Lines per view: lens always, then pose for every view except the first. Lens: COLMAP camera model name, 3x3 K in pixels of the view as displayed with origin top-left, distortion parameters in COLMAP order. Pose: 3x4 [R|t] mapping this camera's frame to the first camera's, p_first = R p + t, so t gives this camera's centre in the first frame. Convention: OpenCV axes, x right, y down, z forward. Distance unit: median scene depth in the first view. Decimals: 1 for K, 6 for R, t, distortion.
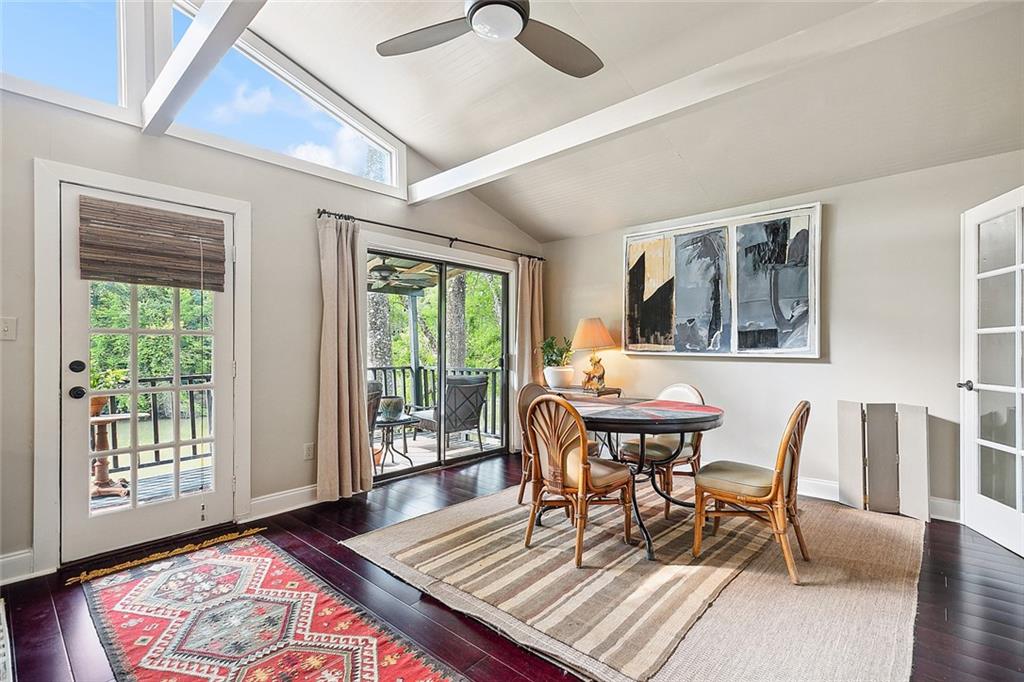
lens RADIAL K [[466.5, 0, 511.6], [0, 466.5, 345.5], [0, 0, 1]] dist [-0.003525, -0.000055]
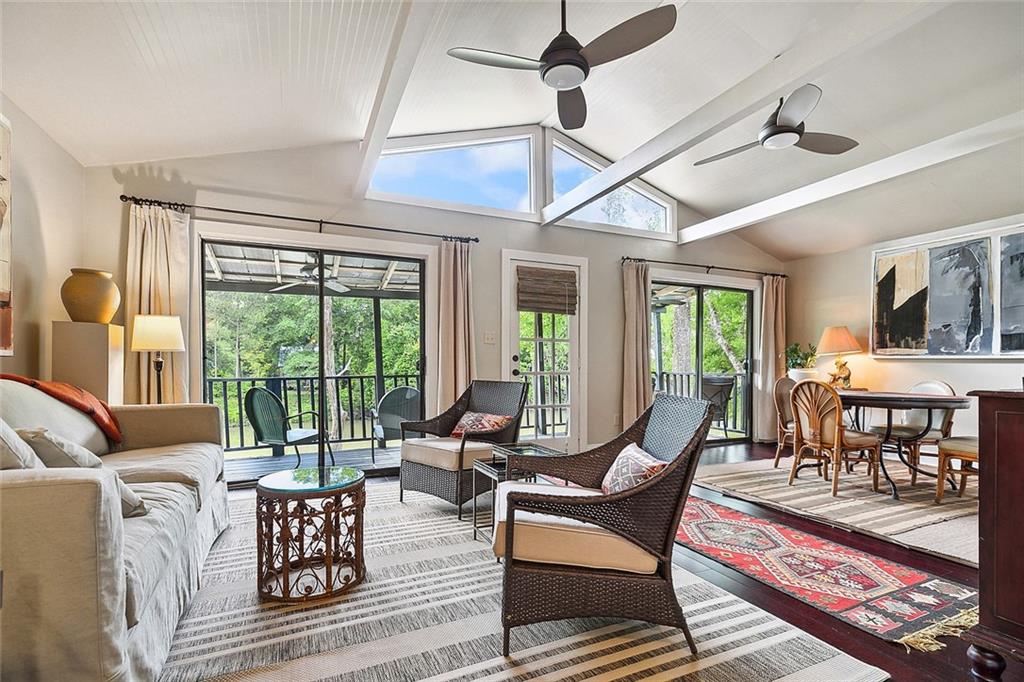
lens RADIAL K [[466.5, 0, 519.6], [0, 466.5, 366.5], [0, 0, 1]] dist [-0.003525, -0.000055]
pose [[0.919531, 0.006766, -0.392960, -0.109633], [-0.002724, 0.999938, 0.010841, 0.033604], [0.393009, -0.008898, 0.919492, -0.409627]]
